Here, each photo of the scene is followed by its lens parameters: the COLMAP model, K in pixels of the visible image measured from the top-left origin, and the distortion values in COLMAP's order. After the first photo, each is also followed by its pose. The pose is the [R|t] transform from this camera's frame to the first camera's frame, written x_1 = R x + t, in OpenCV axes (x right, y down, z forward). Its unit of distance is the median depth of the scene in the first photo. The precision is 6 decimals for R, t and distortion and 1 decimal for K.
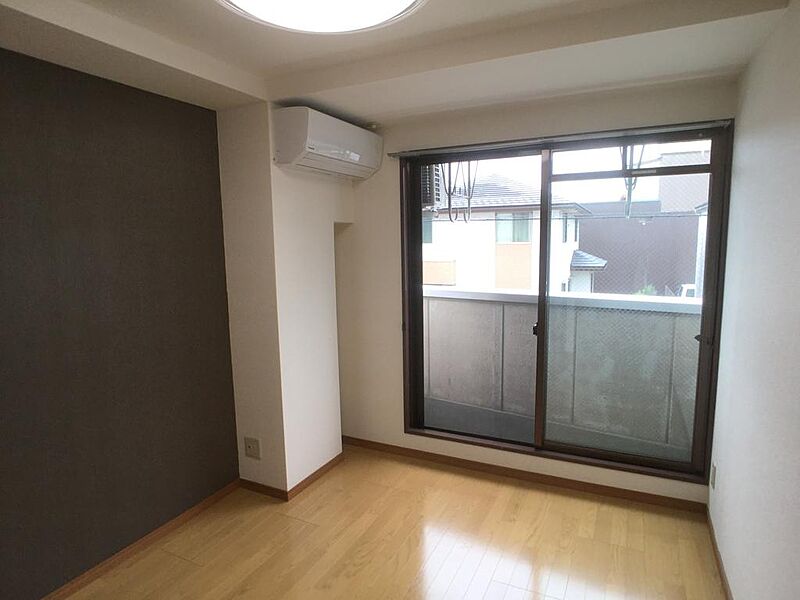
lens RADIAL K [[471.8, 0, 400.5], [0, 471.8, 305.4], [0, 0, 1]] dist [-0.031248, -0.004376]
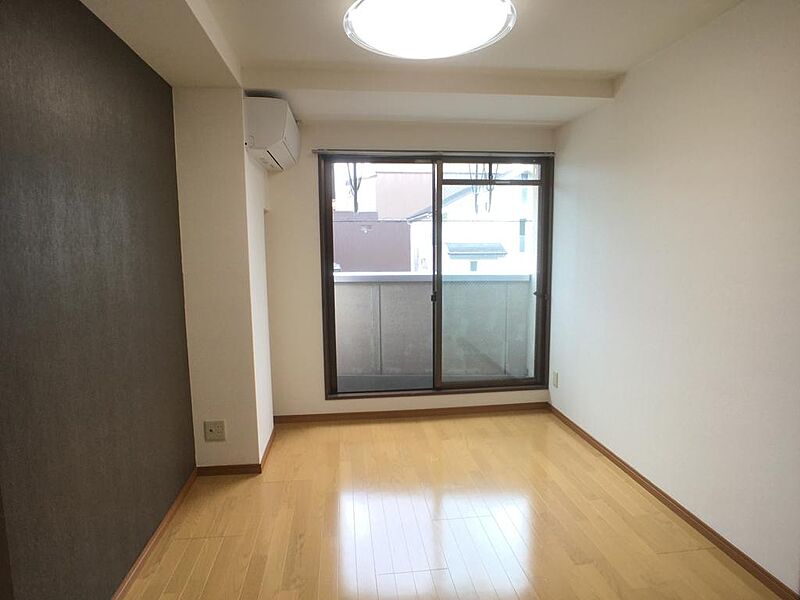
lens RADIAL K [[471.8, 0, 404.5], [0, 471.8, 296.3], [0, 0, 1]] dist [-0.031248, -0.004376]
pose [[0.838757, -0.051662, 0.542050, -0.497022], [0.070031, 0.997456, -0.013299, 0.062544], [-0.539984, 0.049115, 0.840241, -0.054490]]
